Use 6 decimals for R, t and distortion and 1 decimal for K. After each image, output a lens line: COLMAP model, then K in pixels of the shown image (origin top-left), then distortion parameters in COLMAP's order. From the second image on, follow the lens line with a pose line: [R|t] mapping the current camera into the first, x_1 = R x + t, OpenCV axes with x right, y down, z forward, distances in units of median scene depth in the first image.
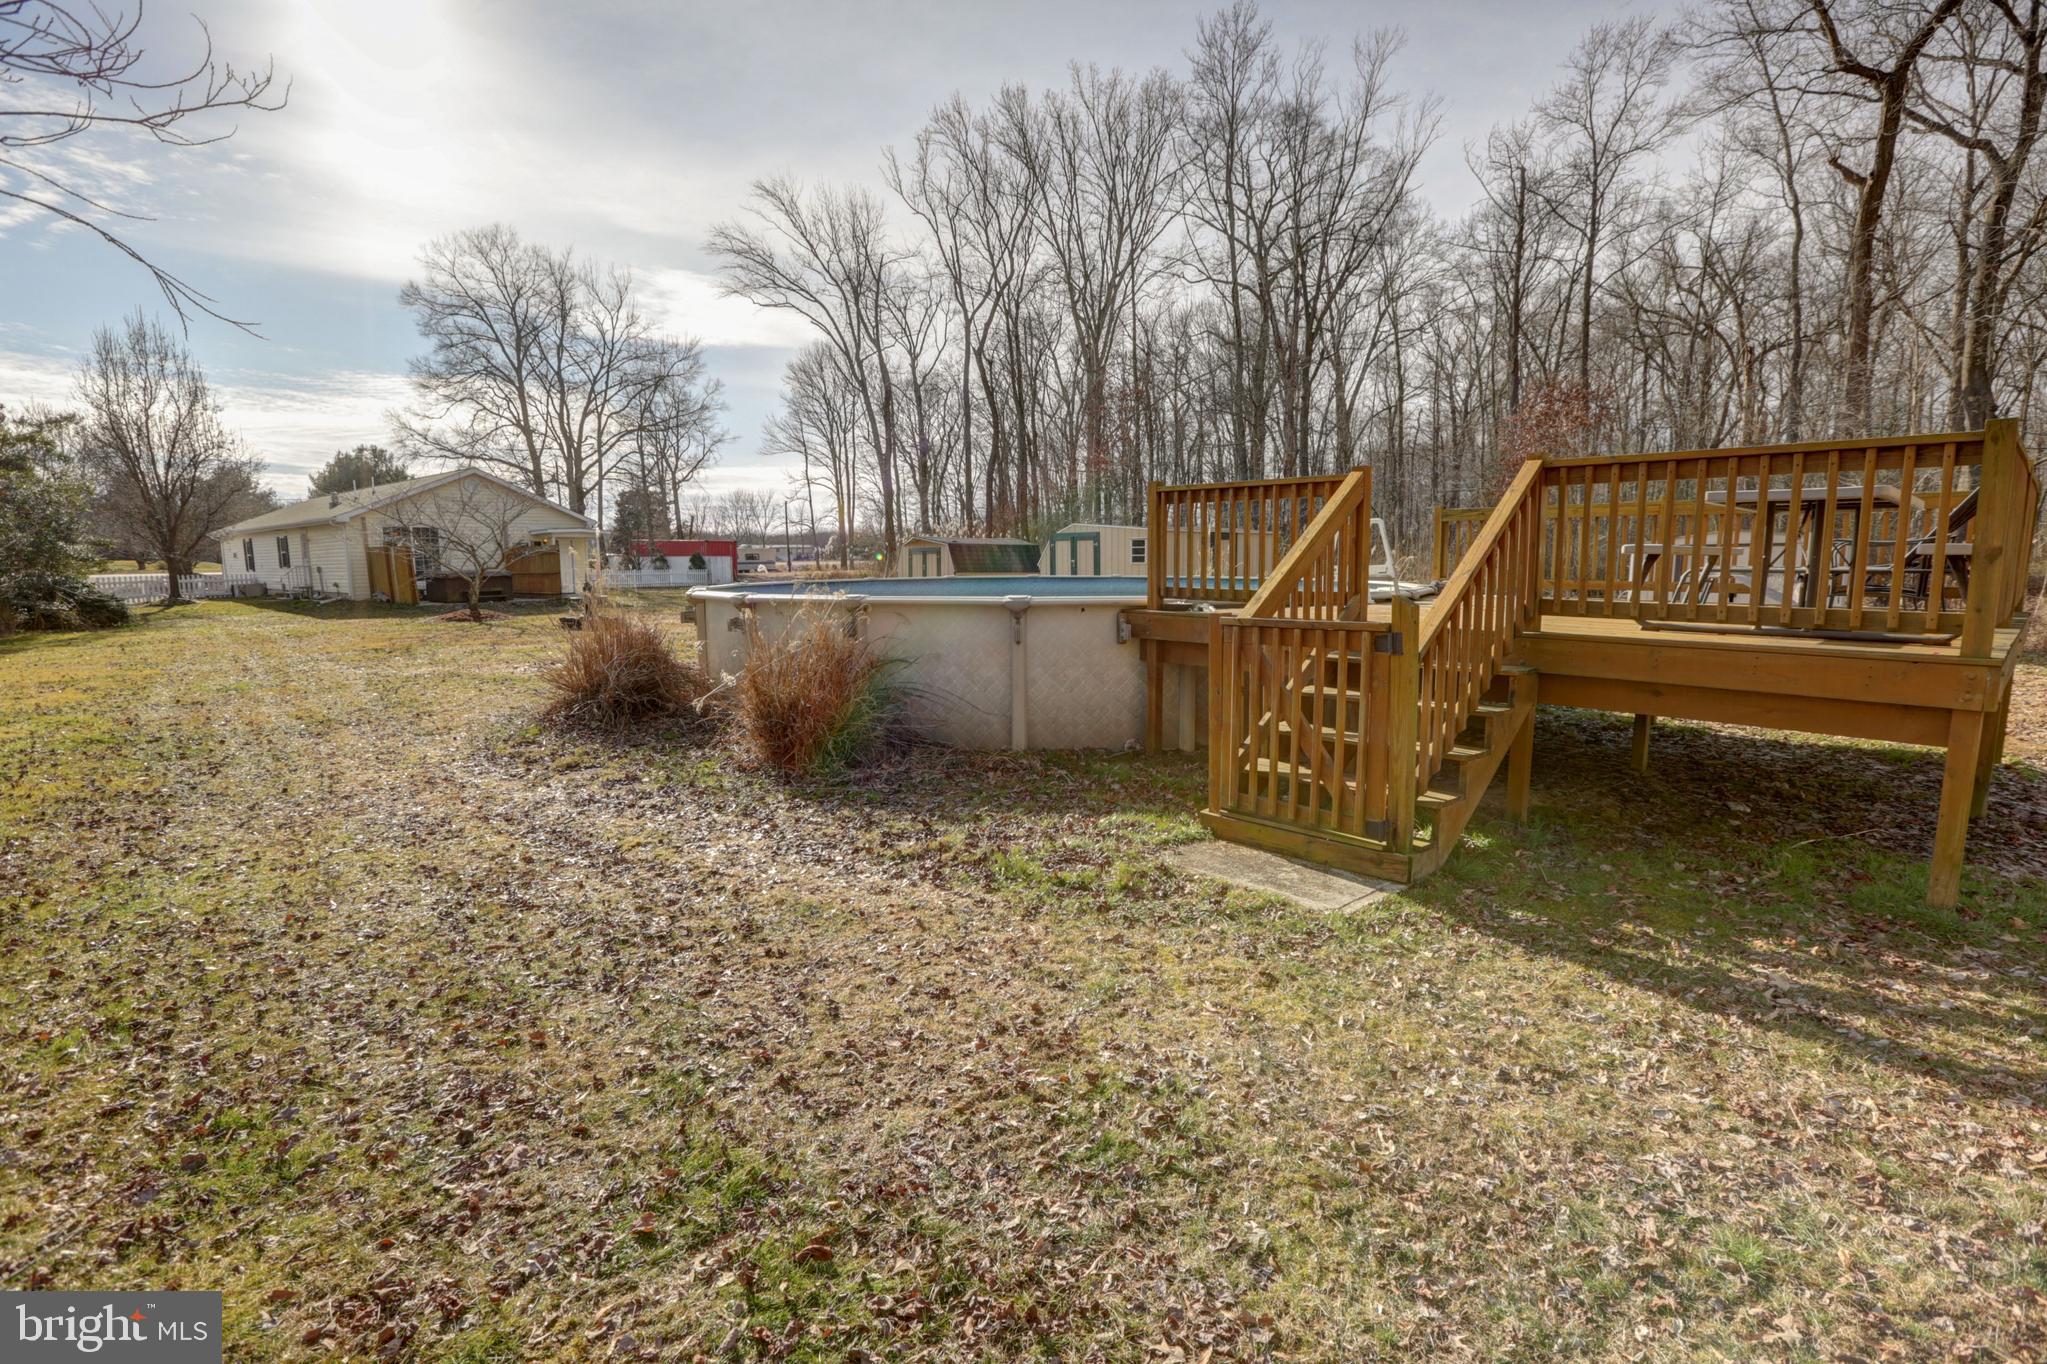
lens RADIAL K [[967.1, 0, 1023.5], [0, 967.1, 682.0], [0, 0, 1]] dist [-0.001386, -0.000379]
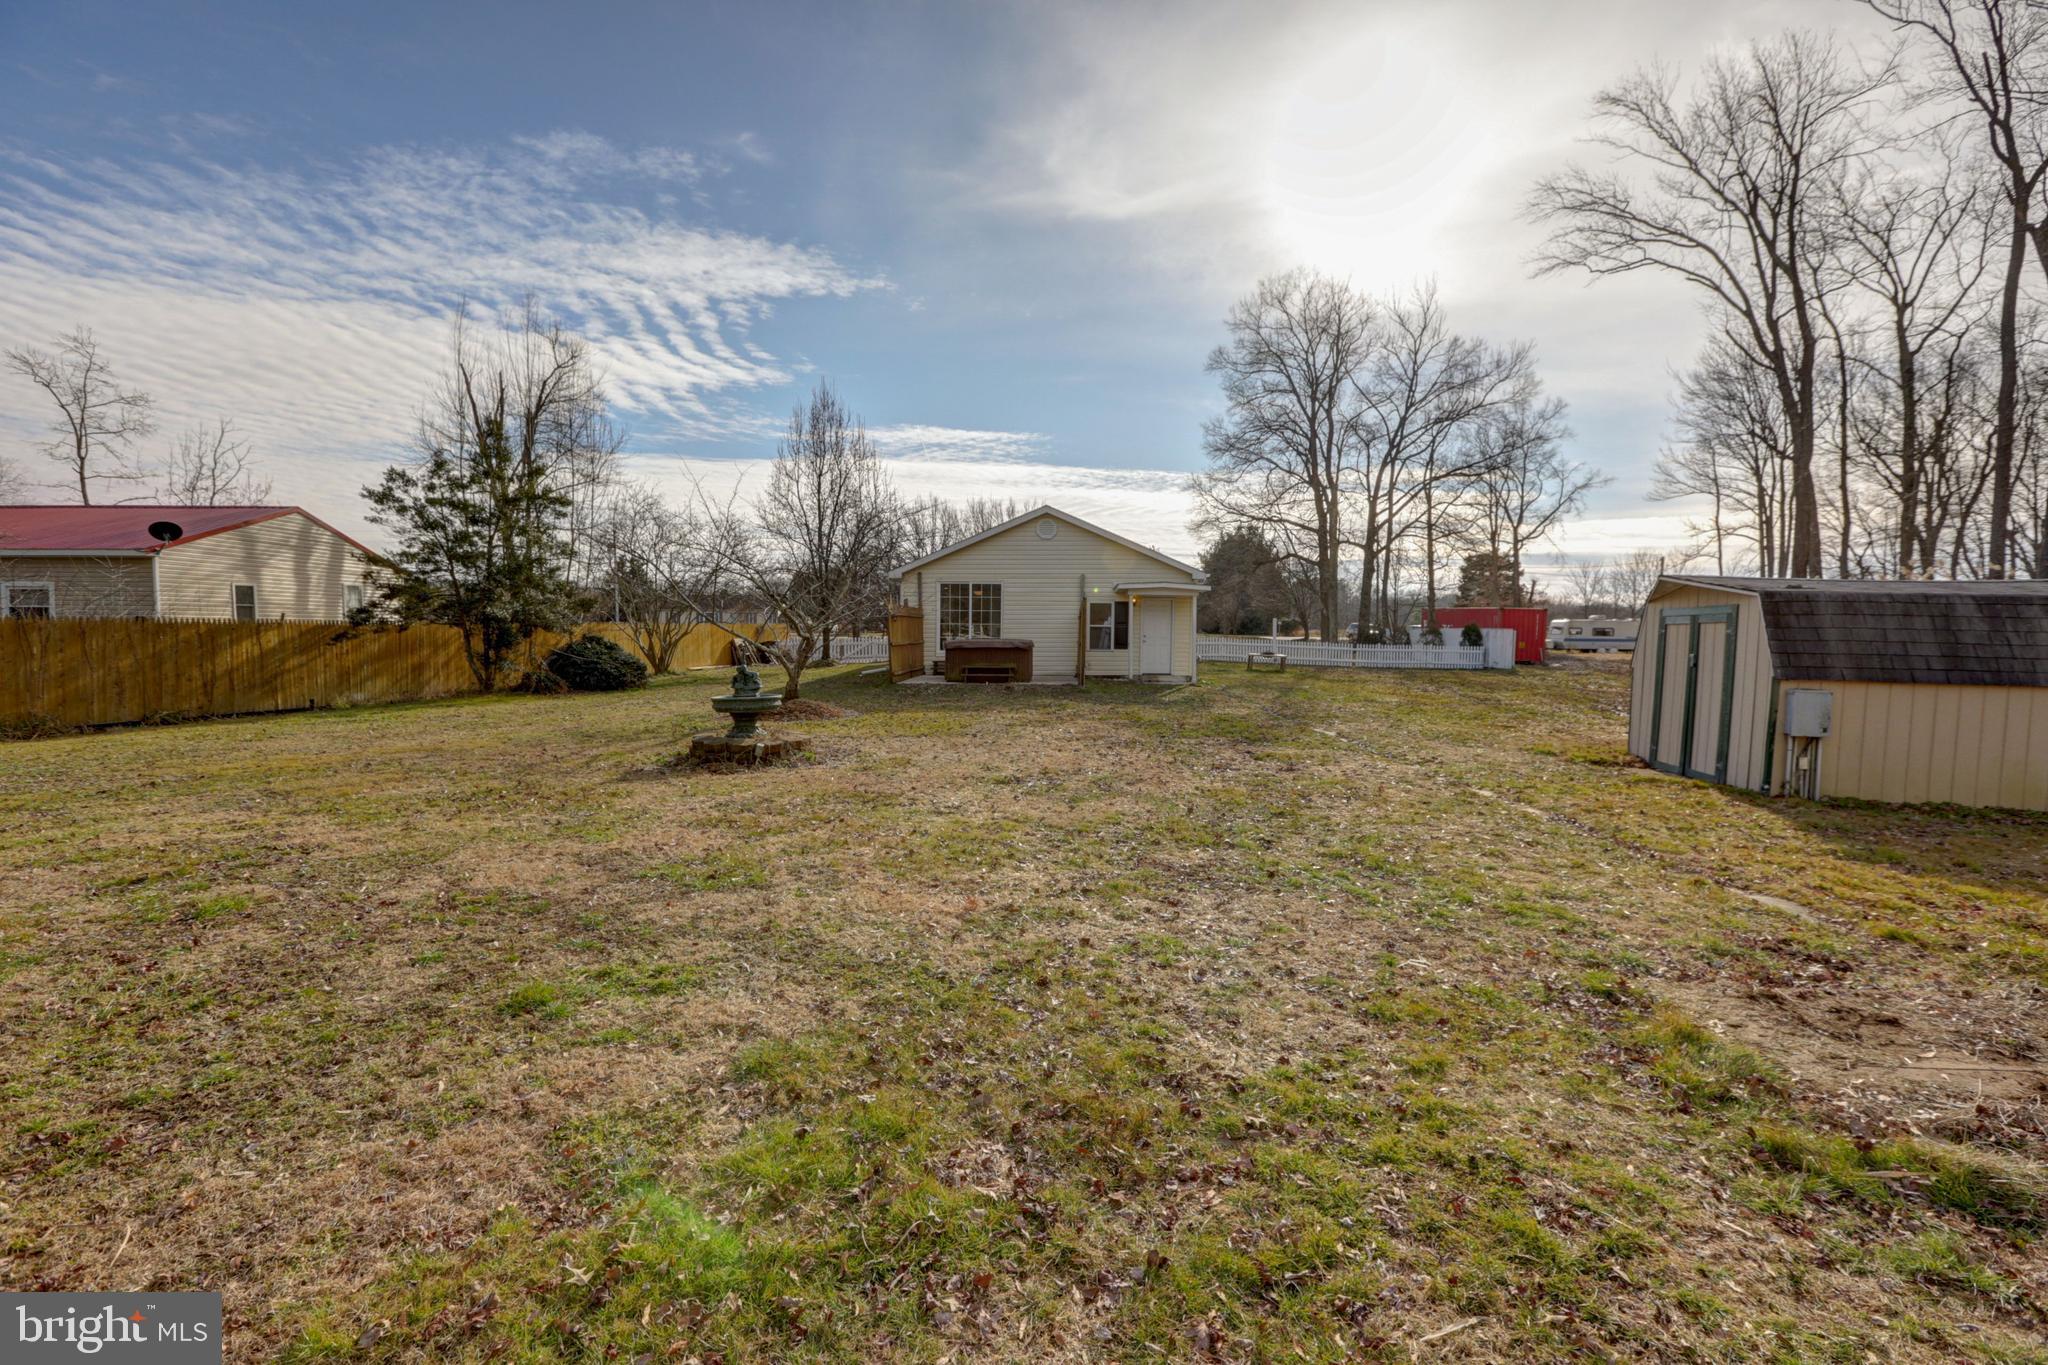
lens RADIAL K [[967.6, 0, 1024.0], [0, 967.6, 682.5], [0, 0, 1]] dist [-0.001386, -0.000379]
pose [[0.643309, 0.058325, -0.763382, 0.008923], [-0.114436, 0.993218, -0.020551, -0.031671], [0.757006, 0.100579, 0.645621, 0.246868]]
